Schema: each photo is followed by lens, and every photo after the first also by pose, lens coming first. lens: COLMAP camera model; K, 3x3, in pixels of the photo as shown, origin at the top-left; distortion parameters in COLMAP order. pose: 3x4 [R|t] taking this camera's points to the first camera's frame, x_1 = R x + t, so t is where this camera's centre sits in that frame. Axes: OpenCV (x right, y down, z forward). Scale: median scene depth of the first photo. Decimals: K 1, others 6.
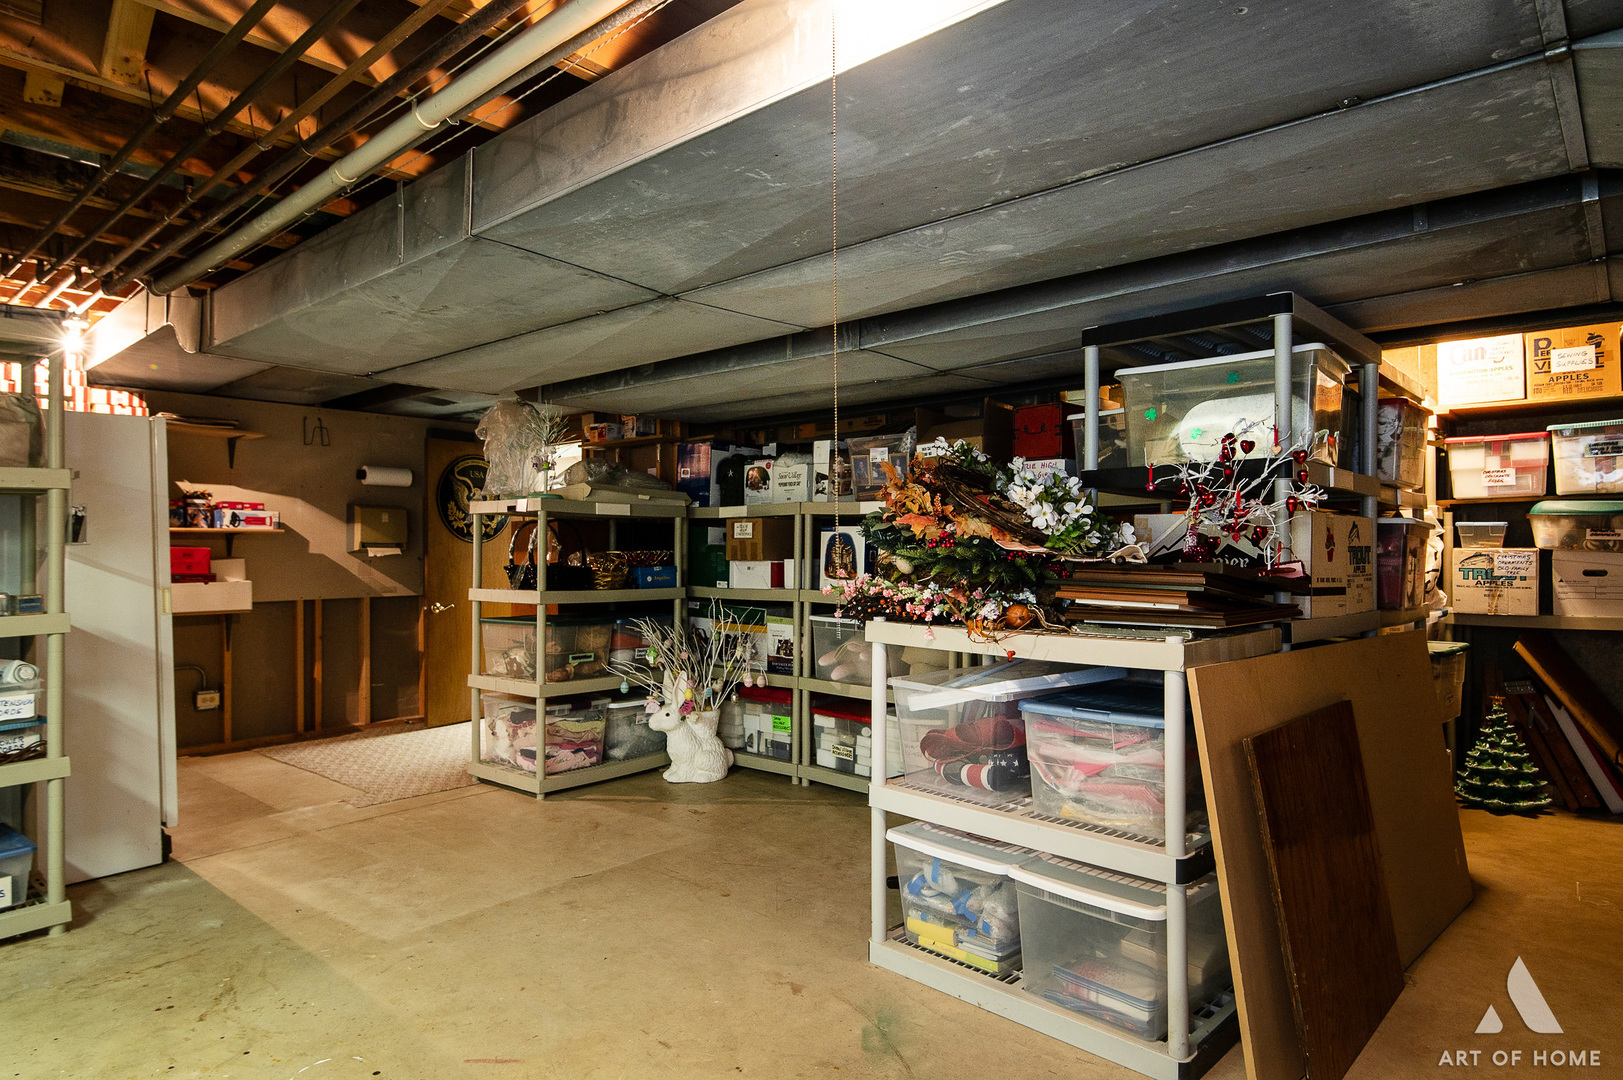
lens RADIAL K [[965.0, 0, 812.9], [0, 965.0, 542.7], [0, 0, 1]] dist [-0.003367, -0.000574]
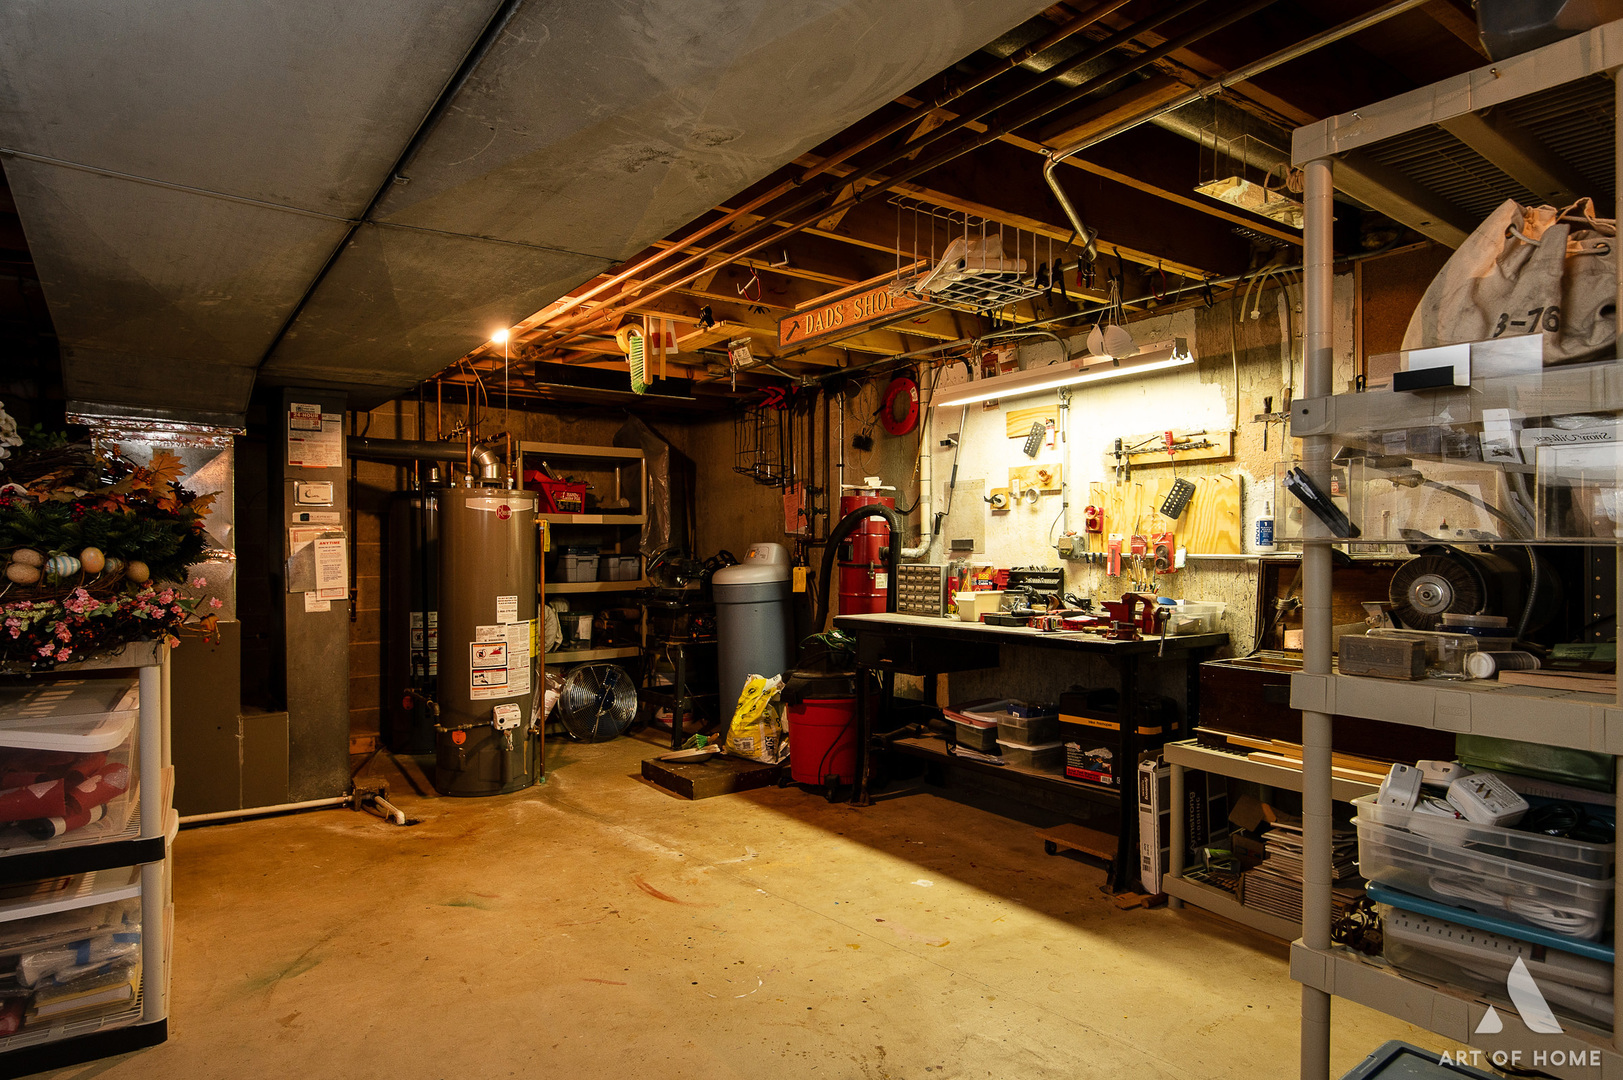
lens RADIAL K [[965.0, 0, 813.2], [0, 965.0, 546.0], [0, 0, 1]] dist [-0.003367, -0.000574]
pose [[-0.977832, 0.003386, 0.209364, -0.749993], [0.000044, 0.999873, -0.015966, 0.013313], [-0.209392, -0.015603, -0.977707, 1.898786]]
